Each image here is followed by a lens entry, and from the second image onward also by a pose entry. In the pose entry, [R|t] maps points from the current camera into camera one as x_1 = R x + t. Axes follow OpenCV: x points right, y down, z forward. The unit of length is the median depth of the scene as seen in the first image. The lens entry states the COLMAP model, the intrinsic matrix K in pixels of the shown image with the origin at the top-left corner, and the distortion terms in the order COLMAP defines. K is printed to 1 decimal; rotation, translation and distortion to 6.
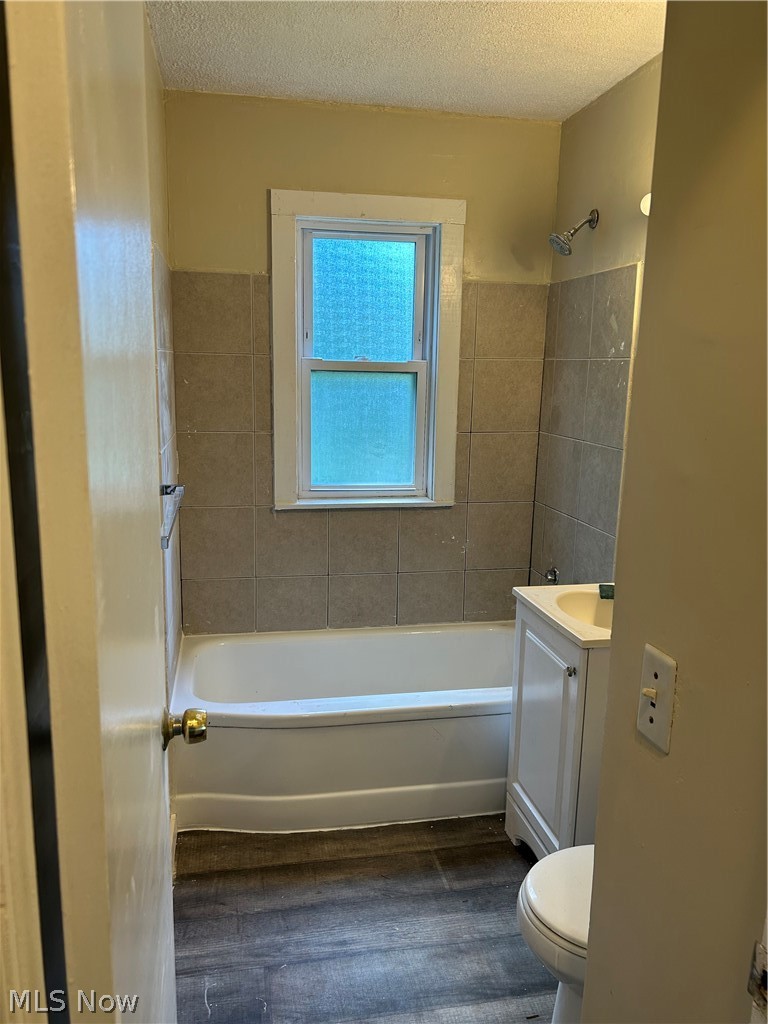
lens RADIAL K [[781.9, 0, 379.5], [0, 781.9, 516.0], [0, 0, 1]] dist [0.046925, -0.025501]
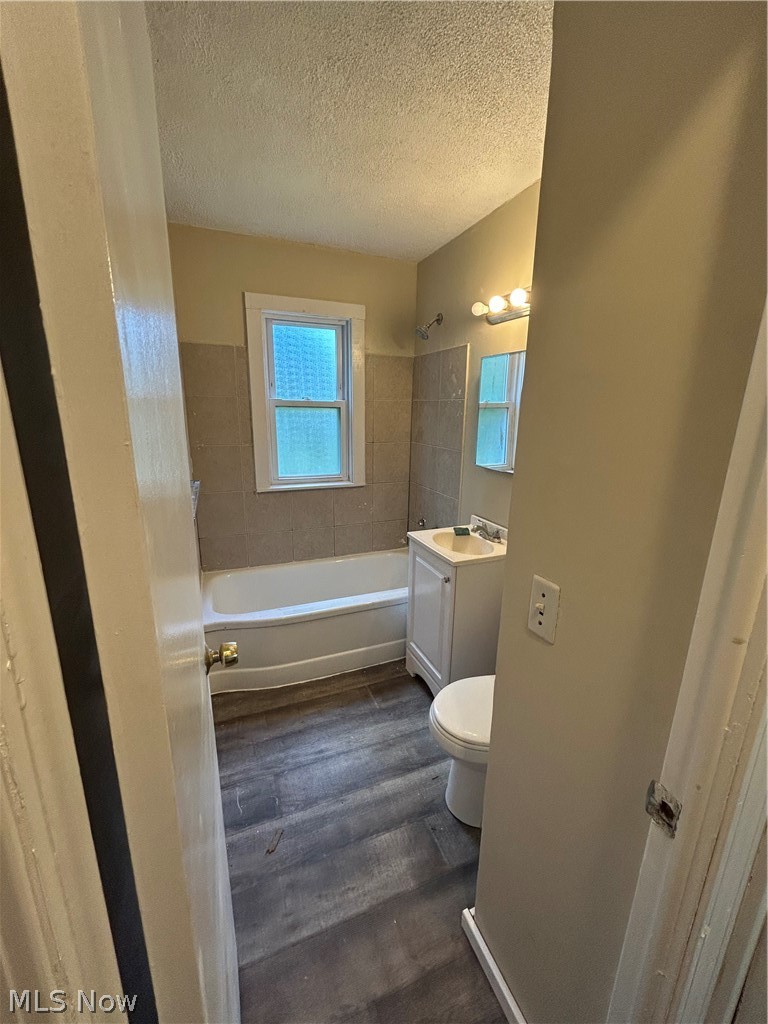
lens RADIAL K [[412.7, 0, 389.7], [0, 412.7, 507.3], [0, 0, 1]] dist [0.001041, -0.000694]
pose [[0.978391, -0.049626, 0.200721, -0.044799], [0.040224, 0.997906, 0.050653, -0.010929], [-0.202814, -0.041484, 0.978338, 0.116903]]
